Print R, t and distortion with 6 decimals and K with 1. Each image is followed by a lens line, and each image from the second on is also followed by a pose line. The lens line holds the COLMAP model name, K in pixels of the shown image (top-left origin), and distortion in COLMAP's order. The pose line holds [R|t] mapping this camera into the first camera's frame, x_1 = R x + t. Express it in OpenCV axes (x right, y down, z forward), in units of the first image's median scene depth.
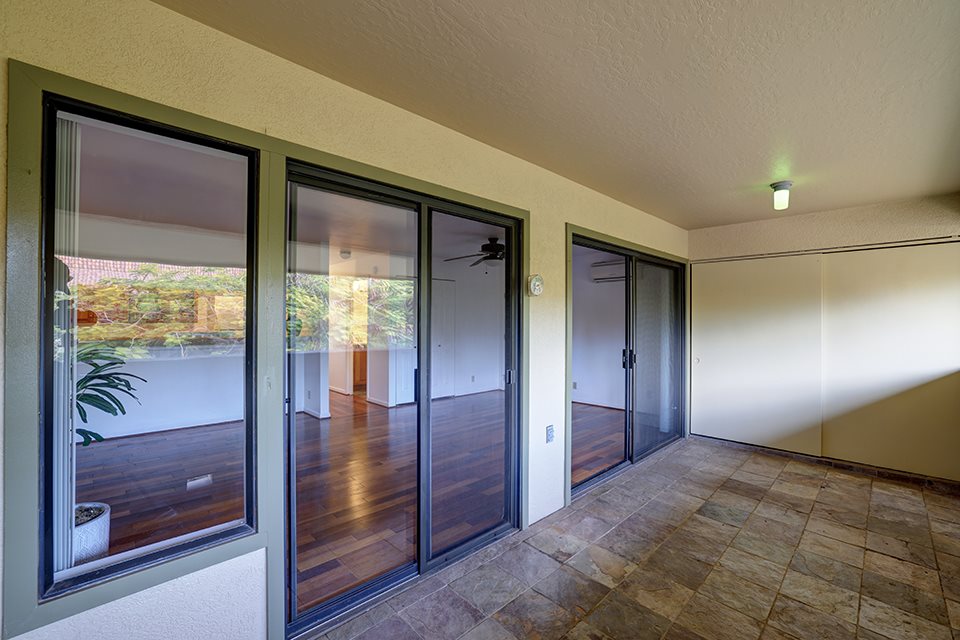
lens RADIAL K [[411.8, 0, 478.3], [0, 411.8, 318.4], [0, 0, 1]] dist [-0.040428, 0.014384]
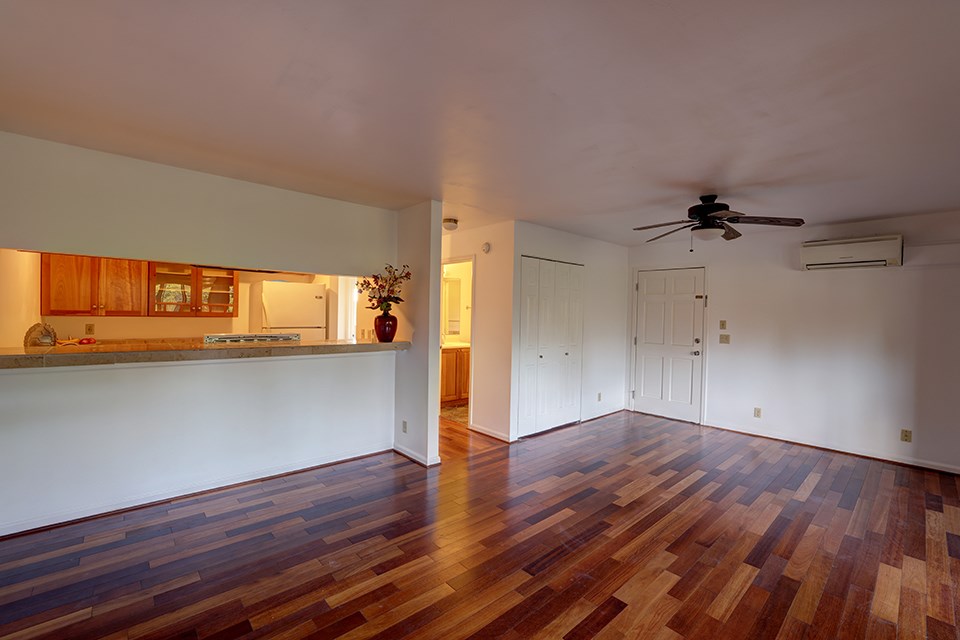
lens RADIAL K [[411.8, 0, 478.3], [0, 411.8, 318.4], [0, 0, 1]] dist [-0.040428, 0.014384]
pose [[0.999765, 0.017261, -0.013125, -0.265939], [-0.016959, 0.999597, 0.022763, -0.011162], [0.013513, -0.022535, 0.999655, 0.299564]]
